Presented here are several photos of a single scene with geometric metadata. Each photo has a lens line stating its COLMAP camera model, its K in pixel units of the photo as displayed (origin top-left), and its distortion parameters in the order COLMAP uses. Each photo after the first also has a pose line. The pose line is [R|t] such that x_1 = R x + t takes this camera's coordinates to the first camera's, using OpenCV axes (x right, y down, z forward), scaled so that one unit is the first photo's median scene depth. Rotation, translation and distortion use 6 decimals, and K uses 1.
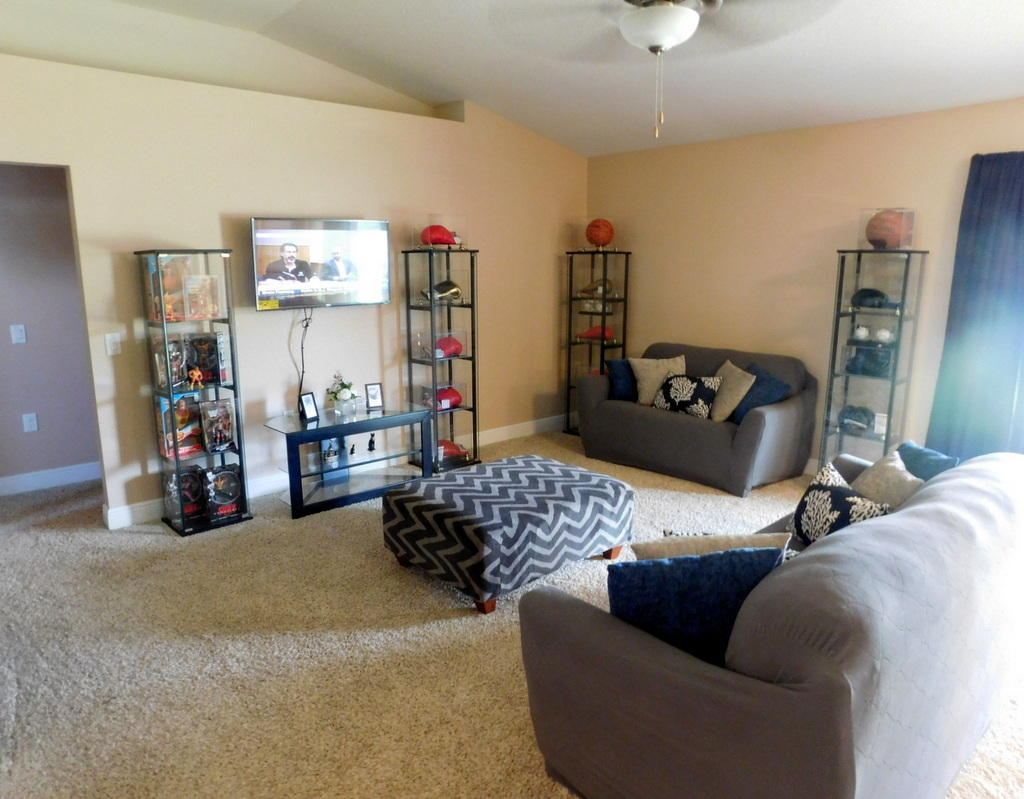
lens RADIAL K [[679.0, 0, 512.0], [0, 679.0, 399.5], [0, 0, 1]] dist [-0.001418, -0.000197]
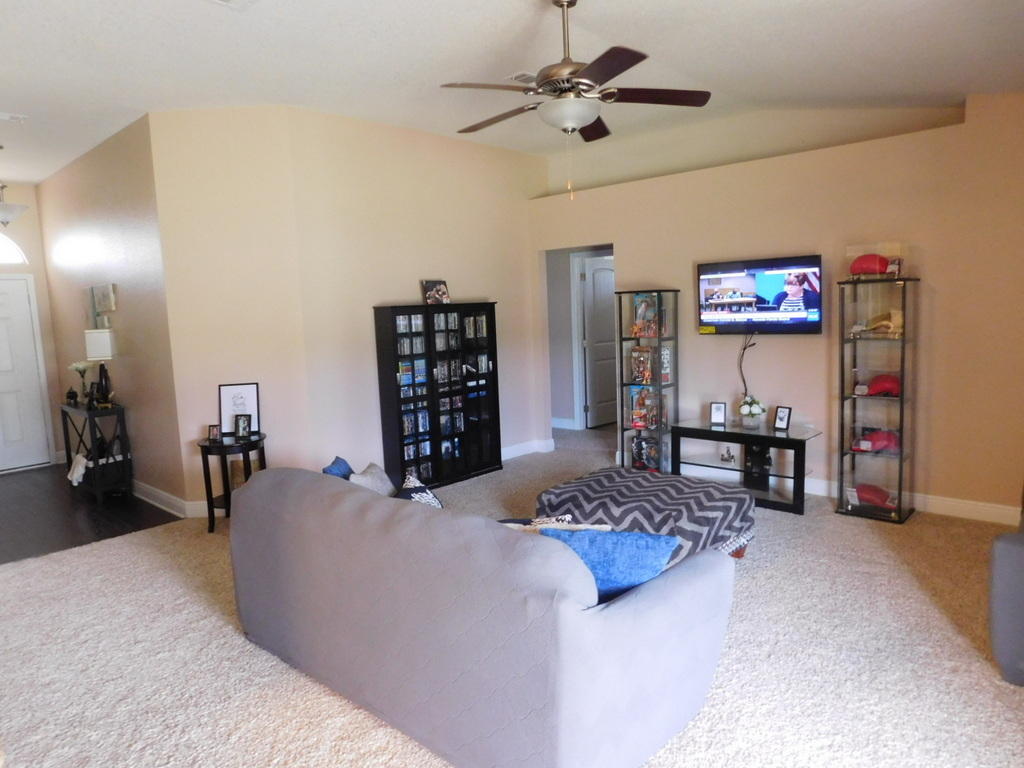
lens RADIAL K [[683.0, 0, 512.0], [0, 683.0, 384.0], [0, 0, 1]] dist [-0.060214, 0.046620]
pose [[0.114483, 0.114452, -0.986810, 0.977790], [-0.161759, 0.982232, 0.095155, -0.111223], [0.980167, 0.148731, 0.130962, 0.530135]]
